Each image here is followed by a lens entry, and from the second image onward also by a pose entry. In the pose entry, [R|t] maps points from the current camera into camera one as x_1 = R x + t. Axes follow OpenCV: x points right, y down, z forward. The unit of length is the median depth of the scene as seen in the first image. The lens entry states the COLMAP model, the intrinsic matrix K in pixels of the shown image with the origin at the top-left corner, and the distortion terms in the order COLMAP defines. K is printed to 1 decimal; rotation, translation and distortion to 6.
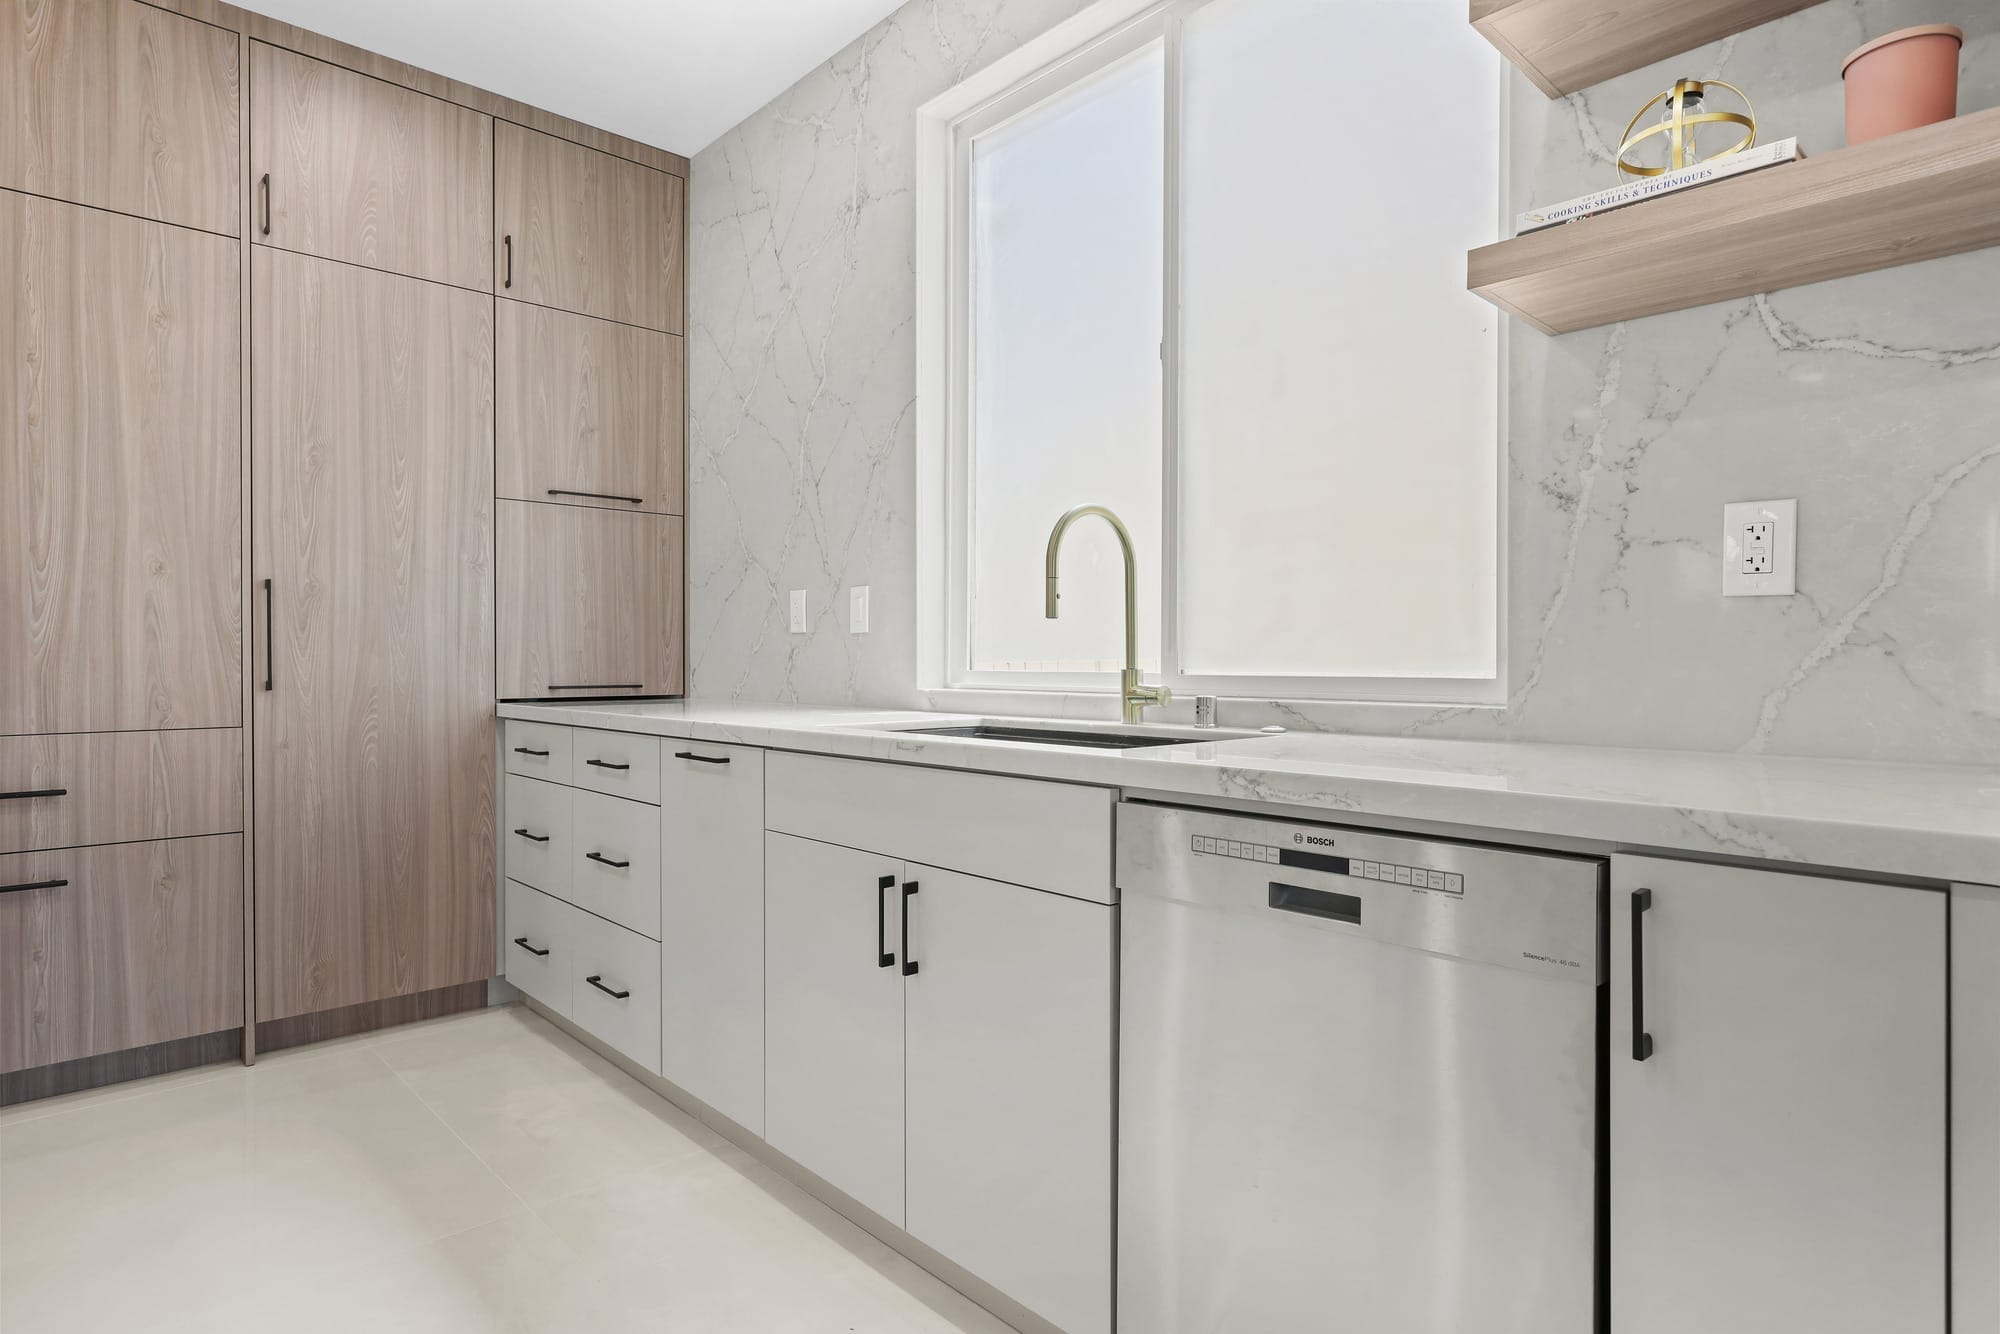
lens RADIAL K [[1084.2, 0, 998.5], [0, 1084.2, 664.7], [0, 0, 1]] dist [-0.001385, 0.000801]
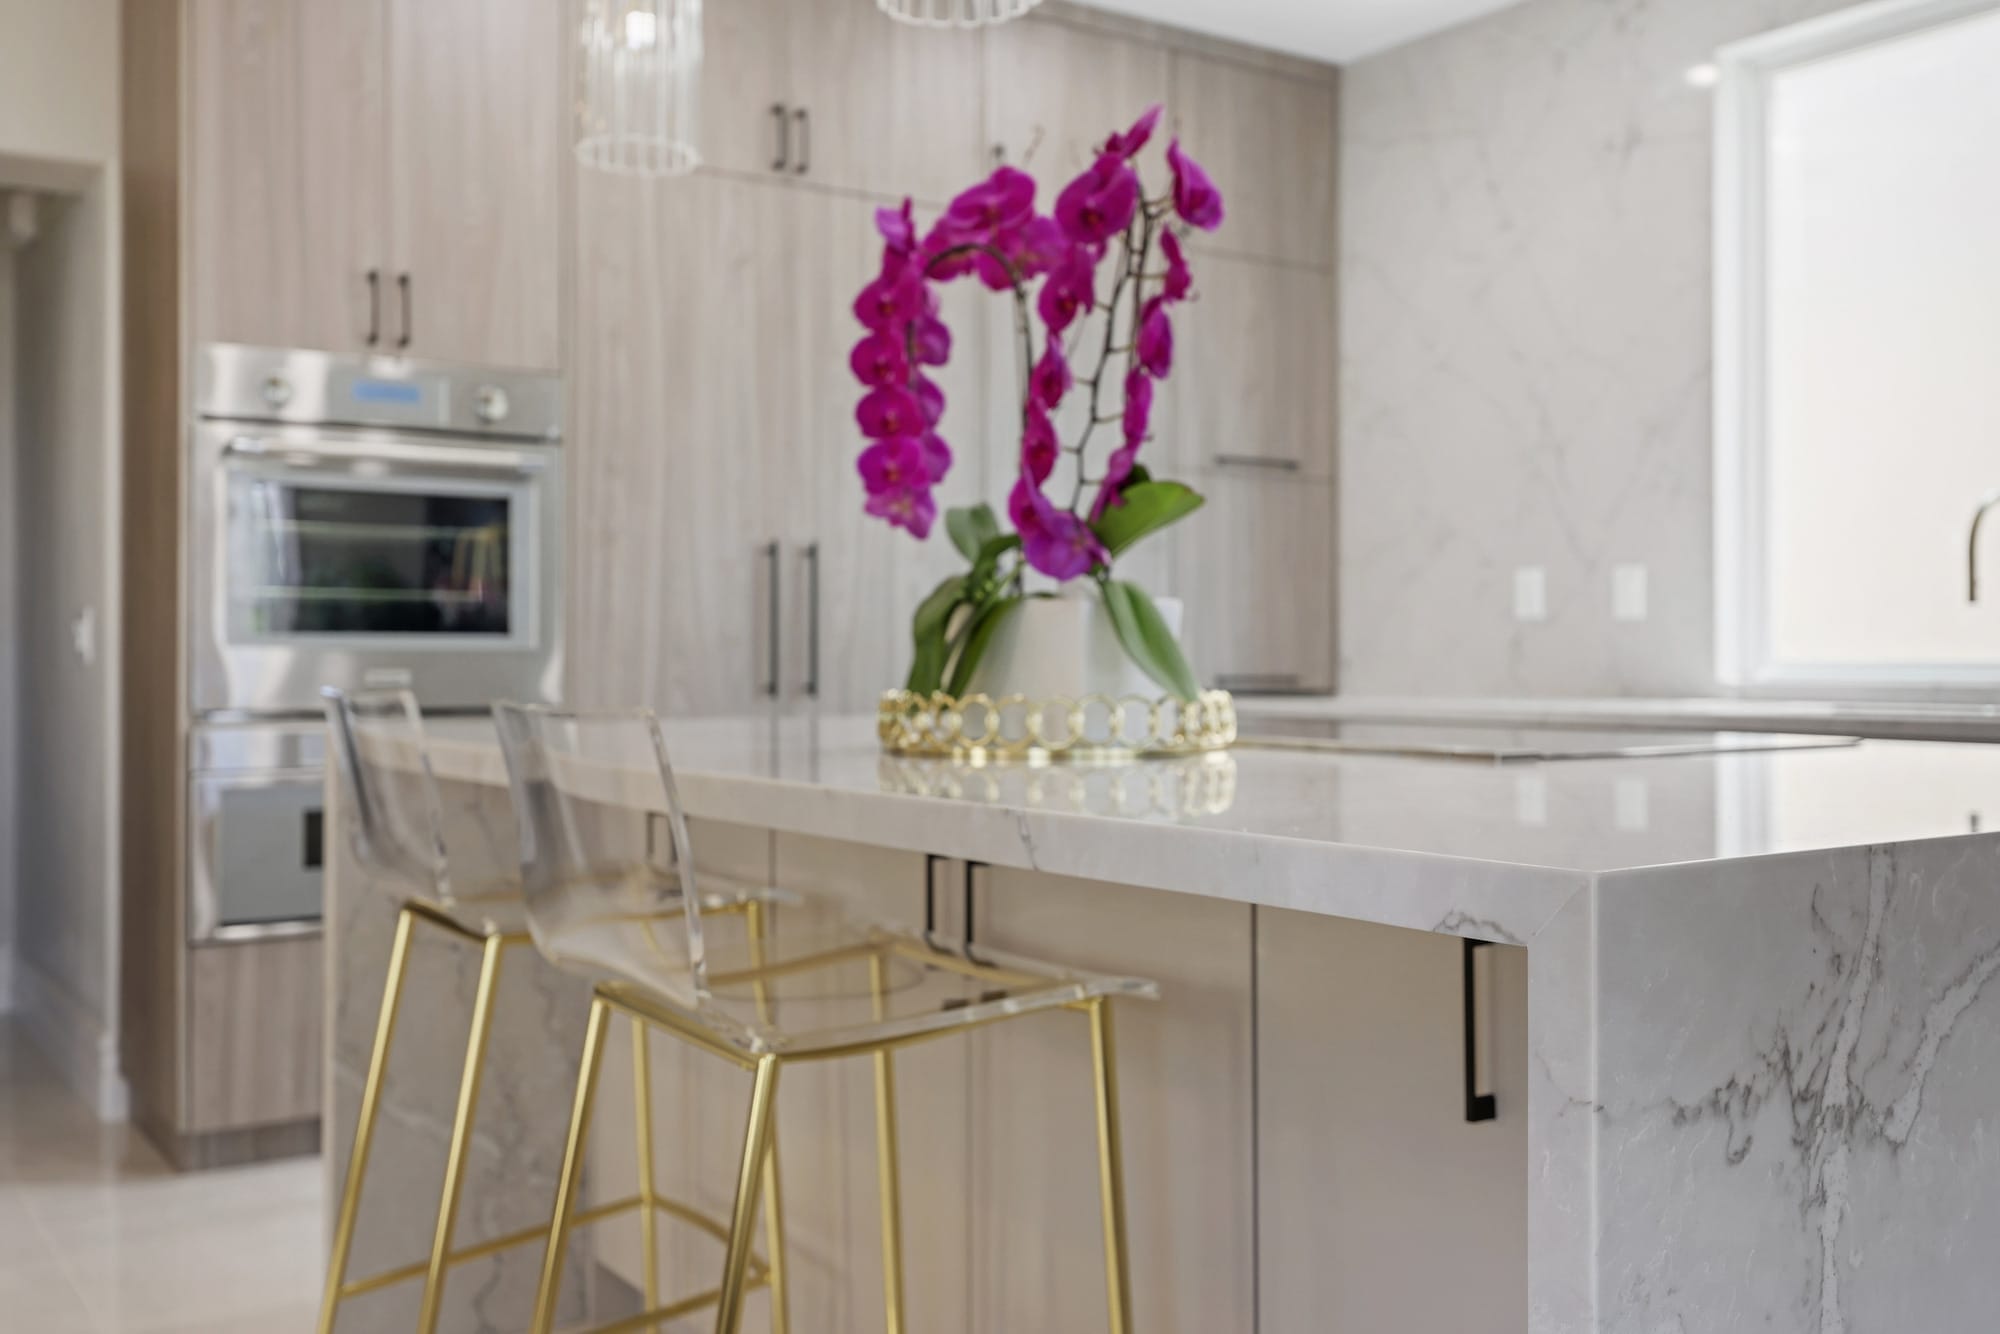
lens RADIAL K [[1899.4, 0, 982.8], [0, 1899.4, 647.7], [0, 0, 1]] dist [0.001036, 0.000000]
pose [[0.988616, -0.000577, -0.150458, -0.421541], [-0.001309, 0.999922, -0.012433, 0.015970], [0.150454, 0.012489, 0.988538, -0.645042]]
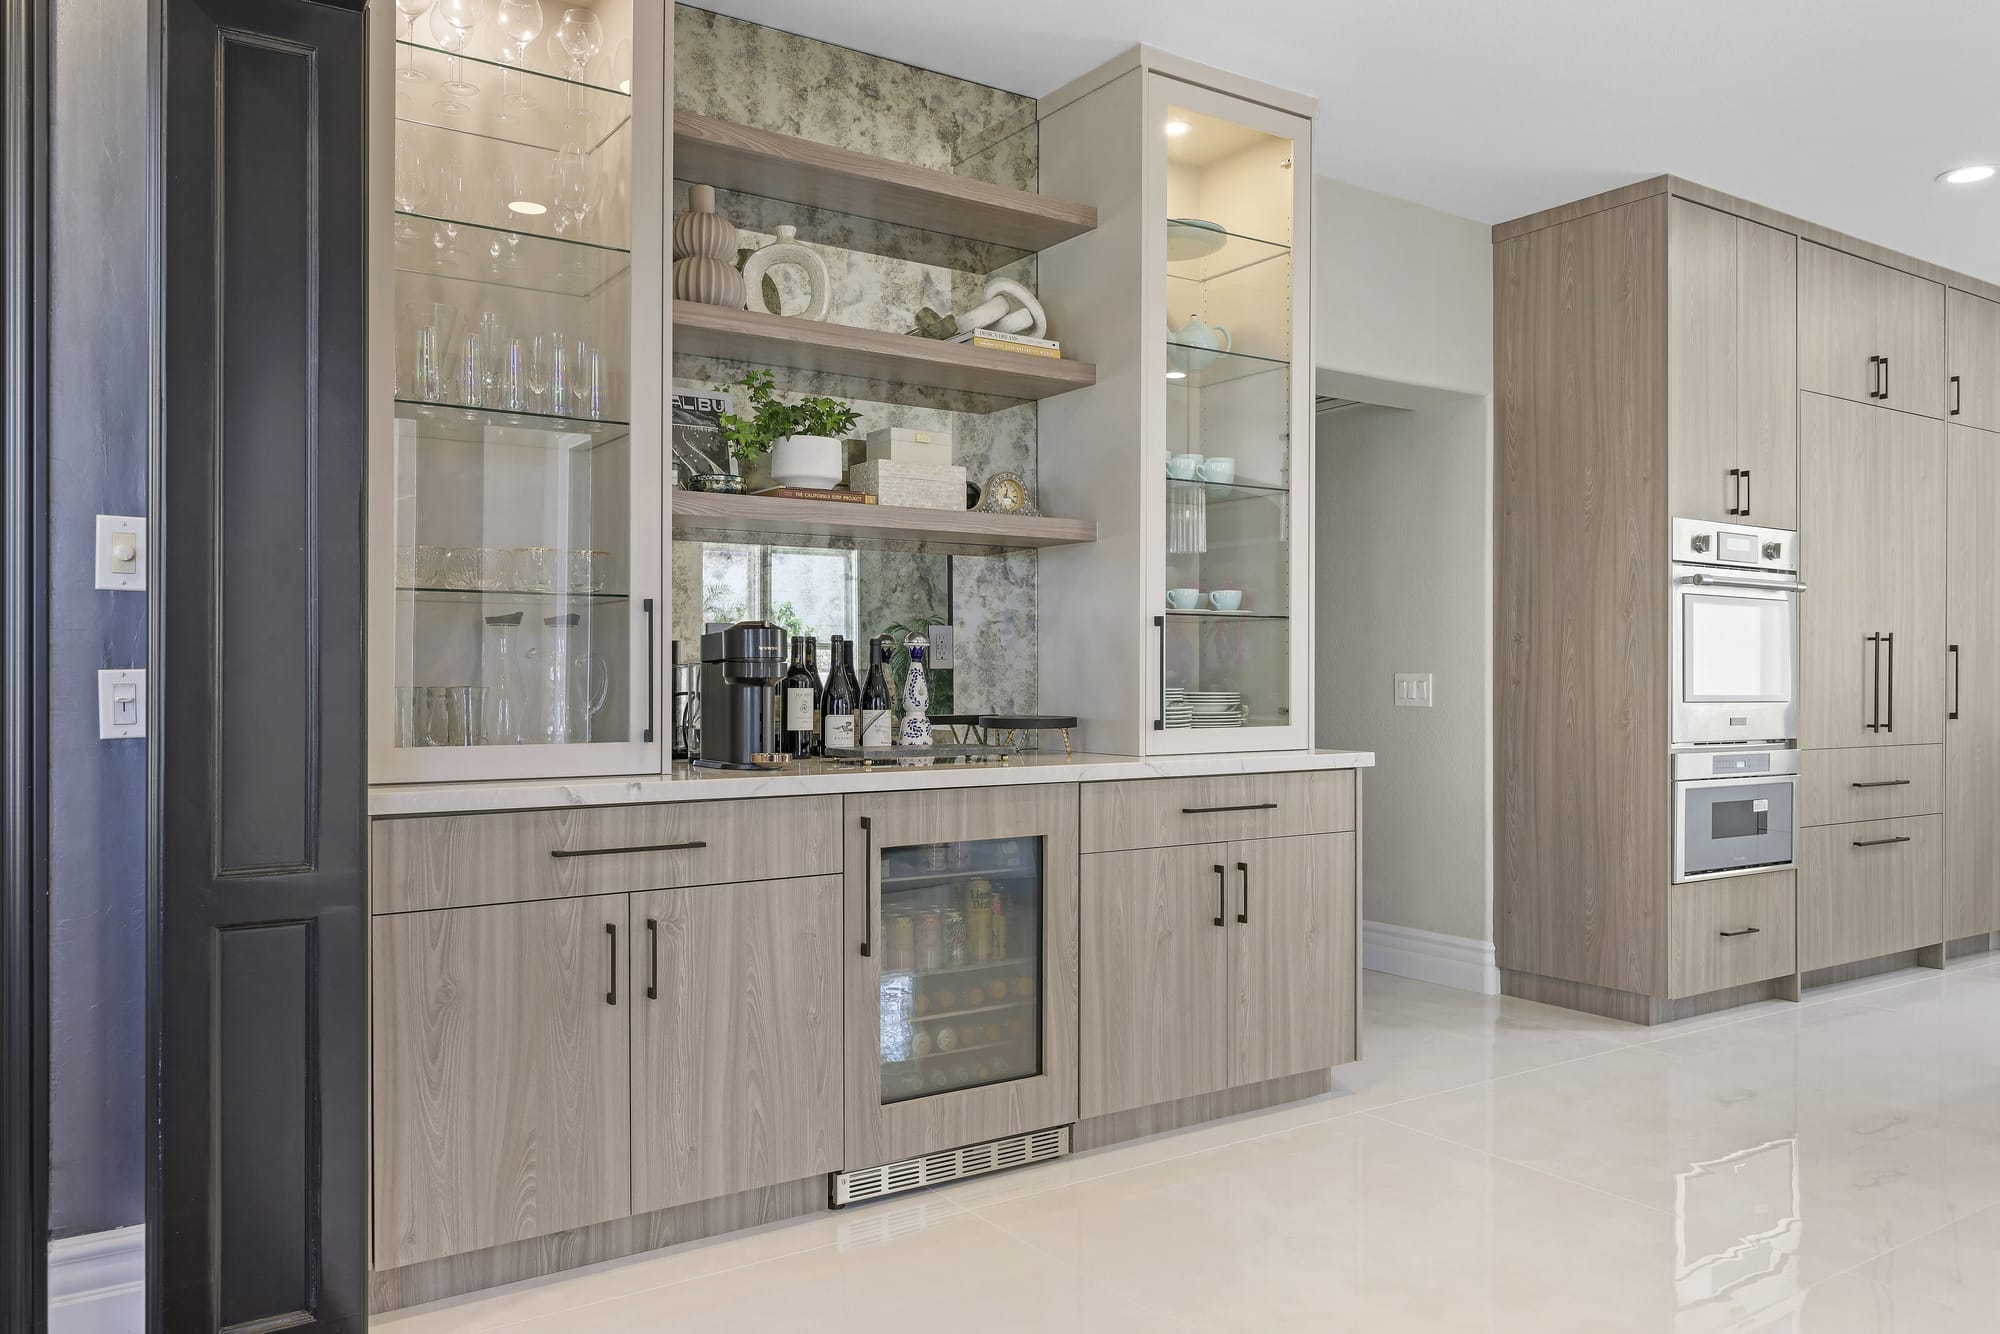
lens RADIAL K [[1449.0, 0, 984.4], [0, 1449.0, 682.8], [0, 0, 1]] dist [-0.012847, 0.008702]
pose [[0.986854, 0.005165, -0.161534, -1.623600], [-0.005615, 0.999982, -0.002329, -0.013491], [0.161518, 0.003206, 0.986864, -1.152965]]
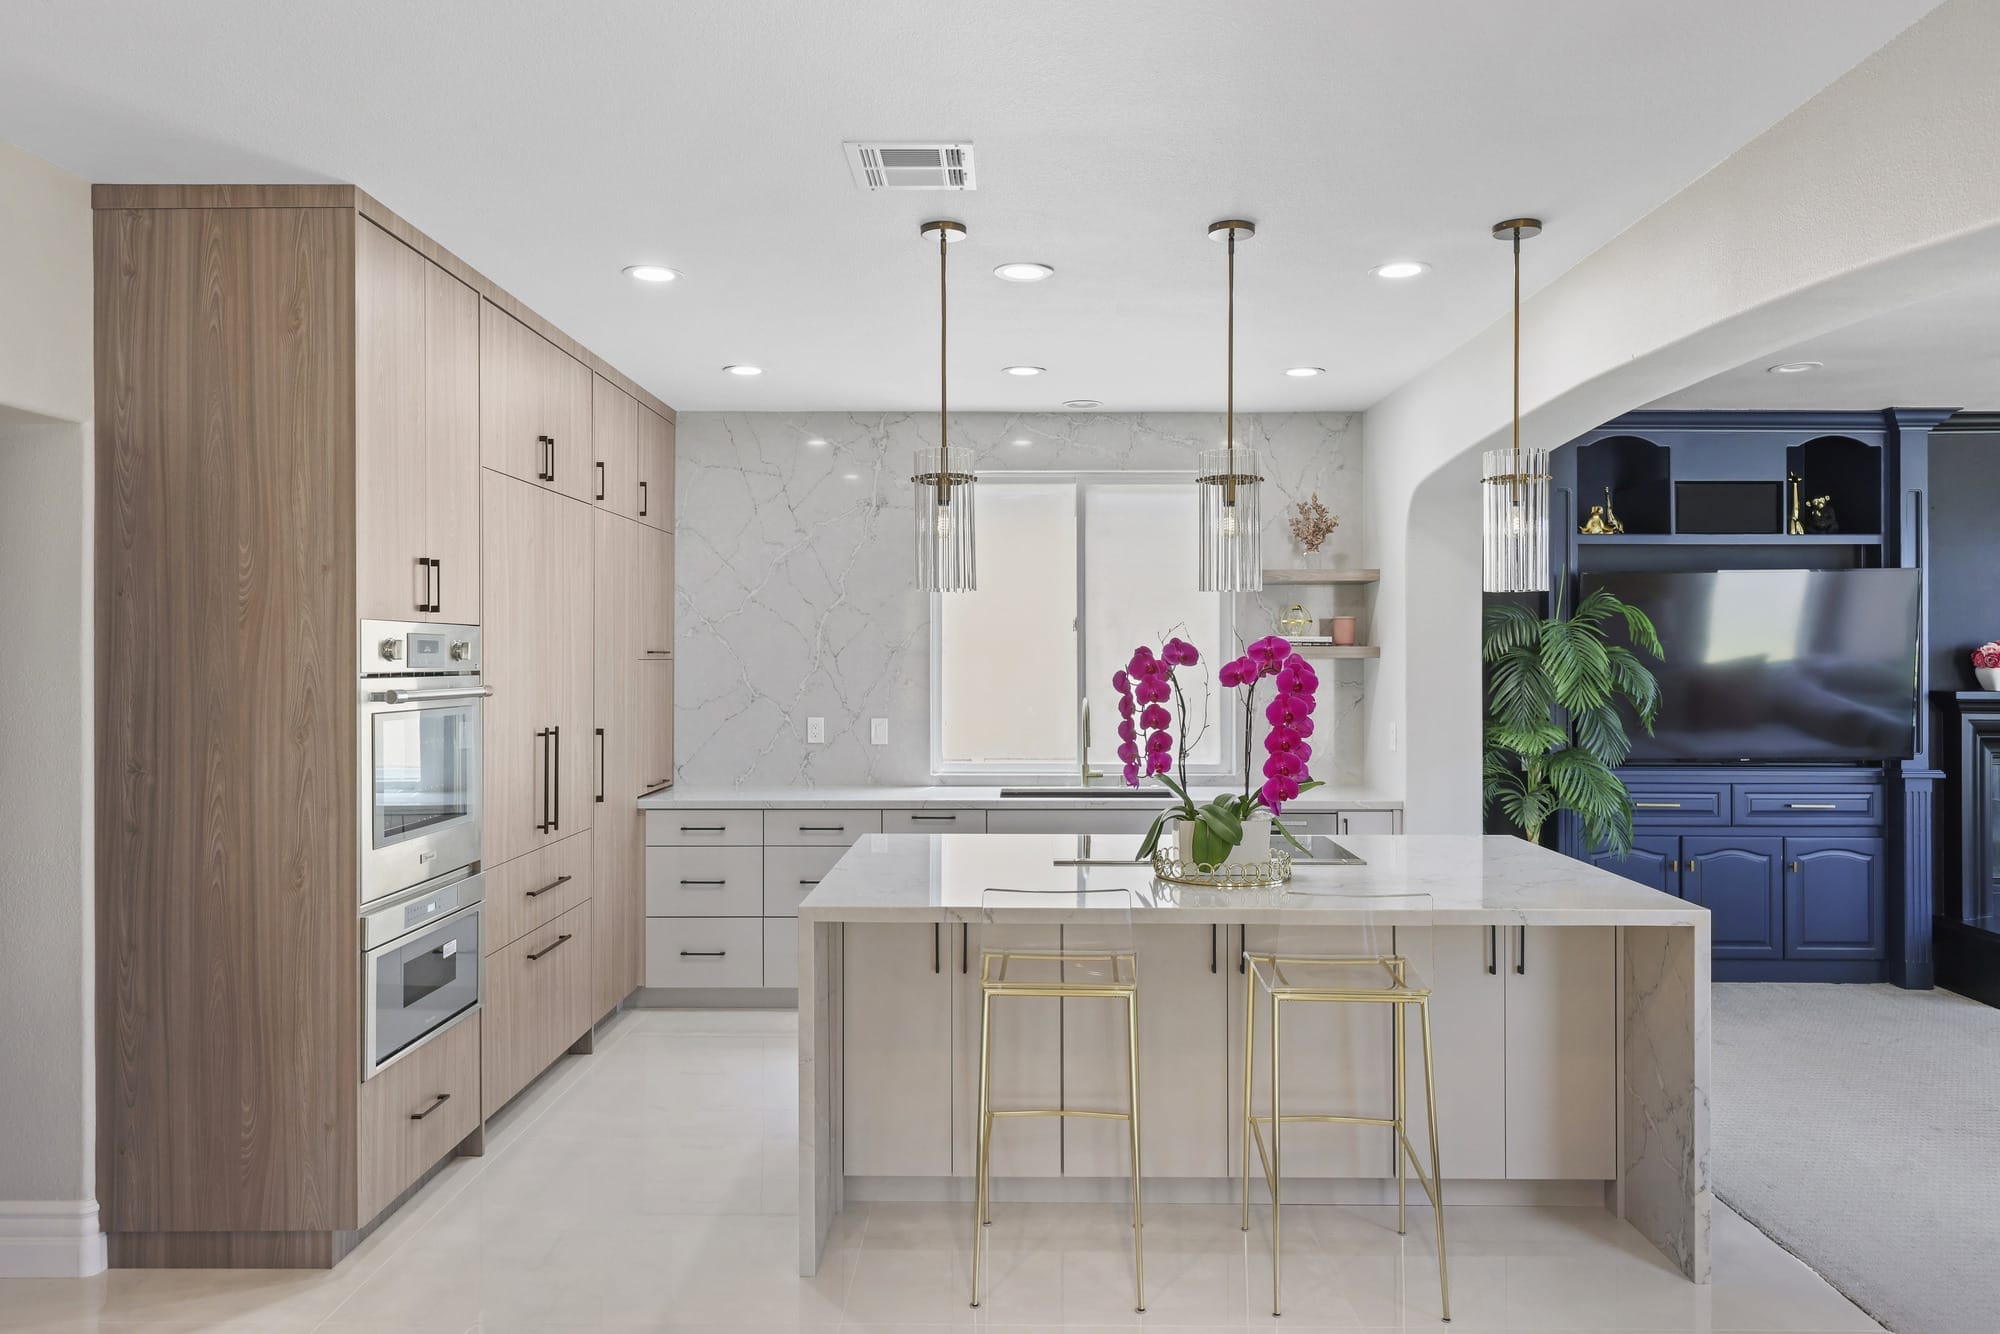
lens RADIAL K [[1364.1, 0, 1000.1], [0, 1364.1, 649.3], [0, 0, 1]] dist [0.004748, 0.002070]
pose [[0.689614, 0.004501, 0.724163, -1.613045], [0.004167, 0.999939, -0.010183, -0.161972], [-0.724165, 0.010040, 0.689554, -0.691098]]
